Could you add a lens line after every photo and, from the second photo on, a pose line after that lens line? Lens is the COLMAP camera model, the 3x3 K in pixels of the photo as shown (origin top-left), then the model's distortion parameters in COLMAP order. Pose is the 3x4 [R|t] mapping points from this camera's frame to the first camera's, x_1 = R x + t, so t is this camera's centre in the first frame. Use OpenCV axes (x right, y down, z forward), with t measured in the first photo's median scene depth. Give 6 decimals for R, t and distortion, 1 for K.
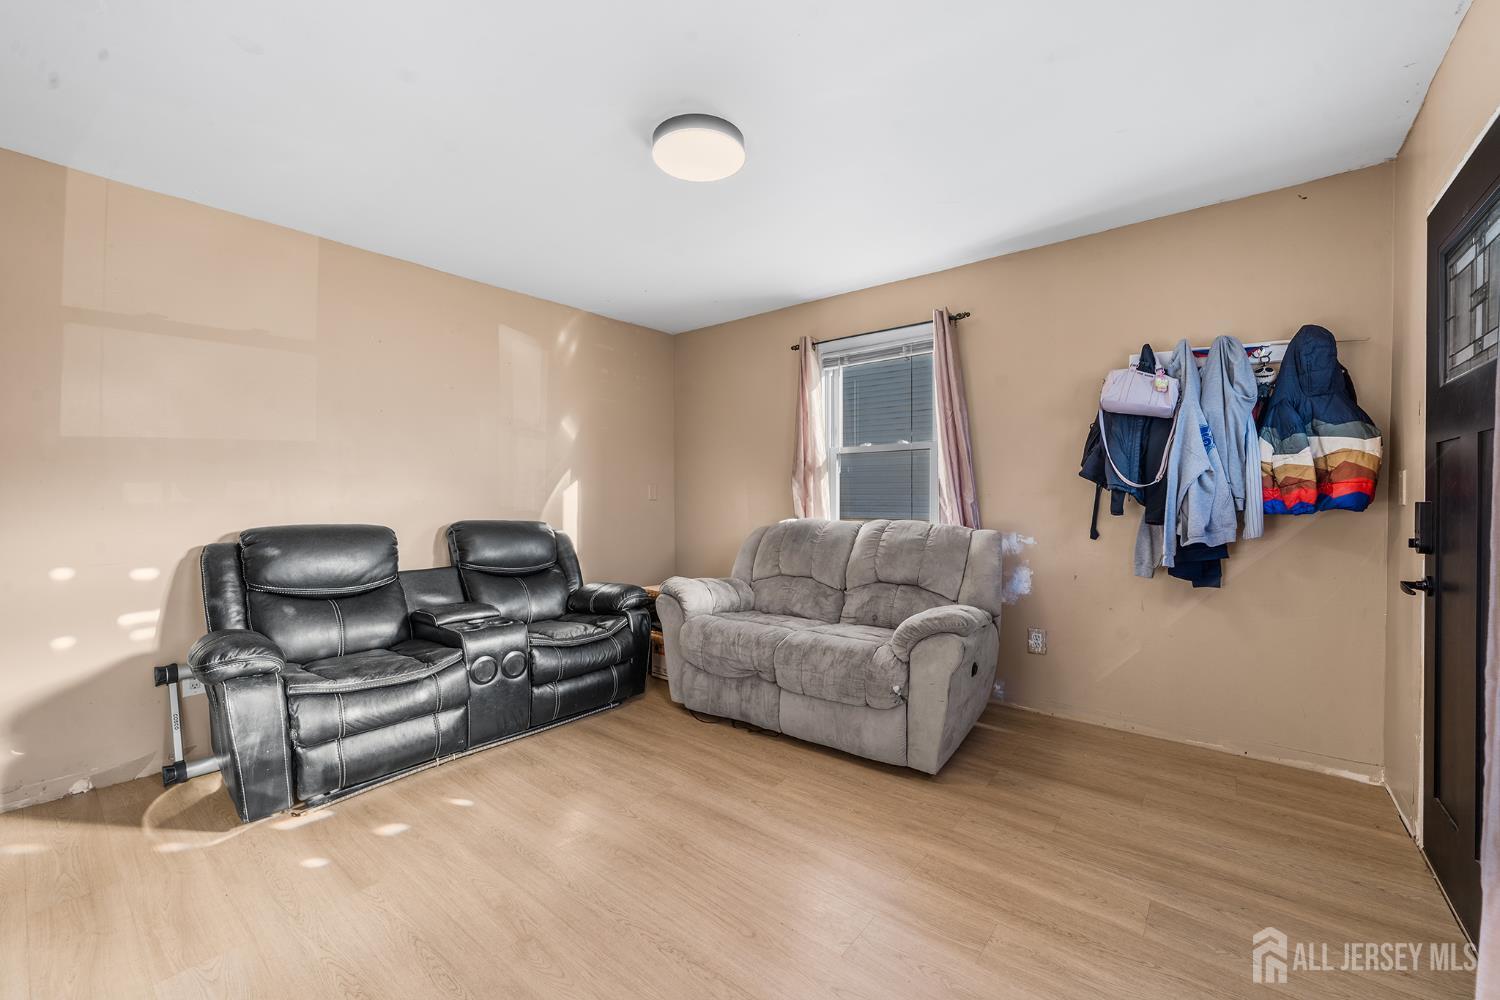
lens RADIAL K [[583.1, 0, 740.4], [0, 583.1, 490.3], [0, 0, 1]] dist [0.000248, -0.008265]
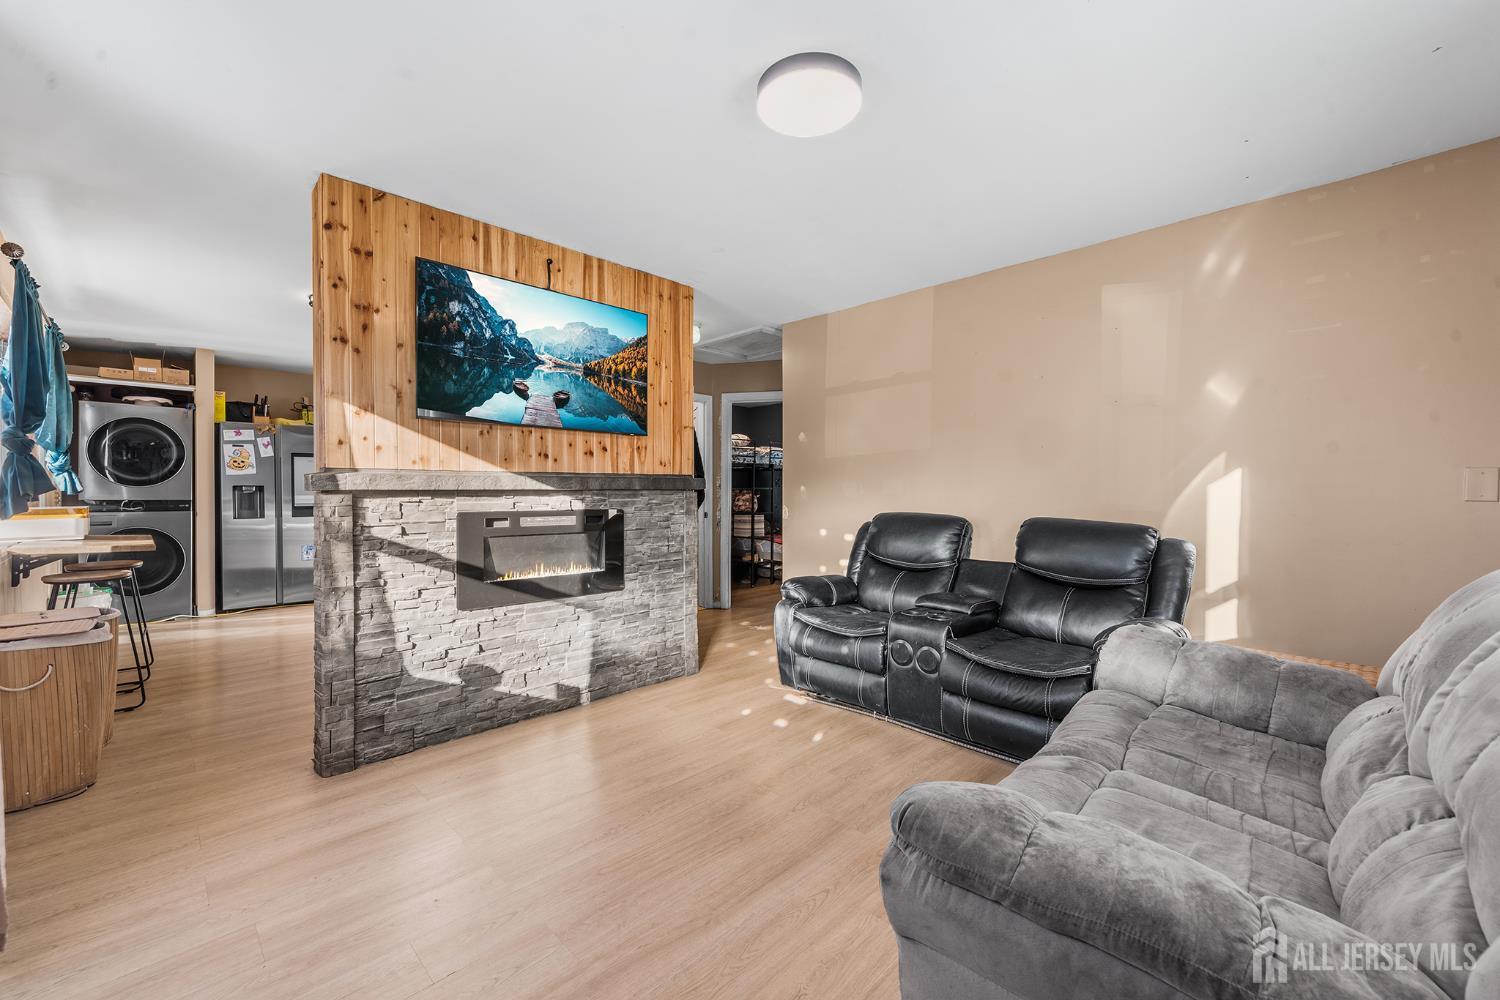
lens RADIAL K [[583.1, 0, 740.4], [0, 583.1, 490.3], [0, 0, 1]] dist [0.000248, -0.008265]
pose [[-0.072902, 0.002261, -0.997337, 0.614362], [0.007276, 0.999972, 0.001736, 0.003791], [0.997313, -0.007130, -0.072916, 0.730899]]
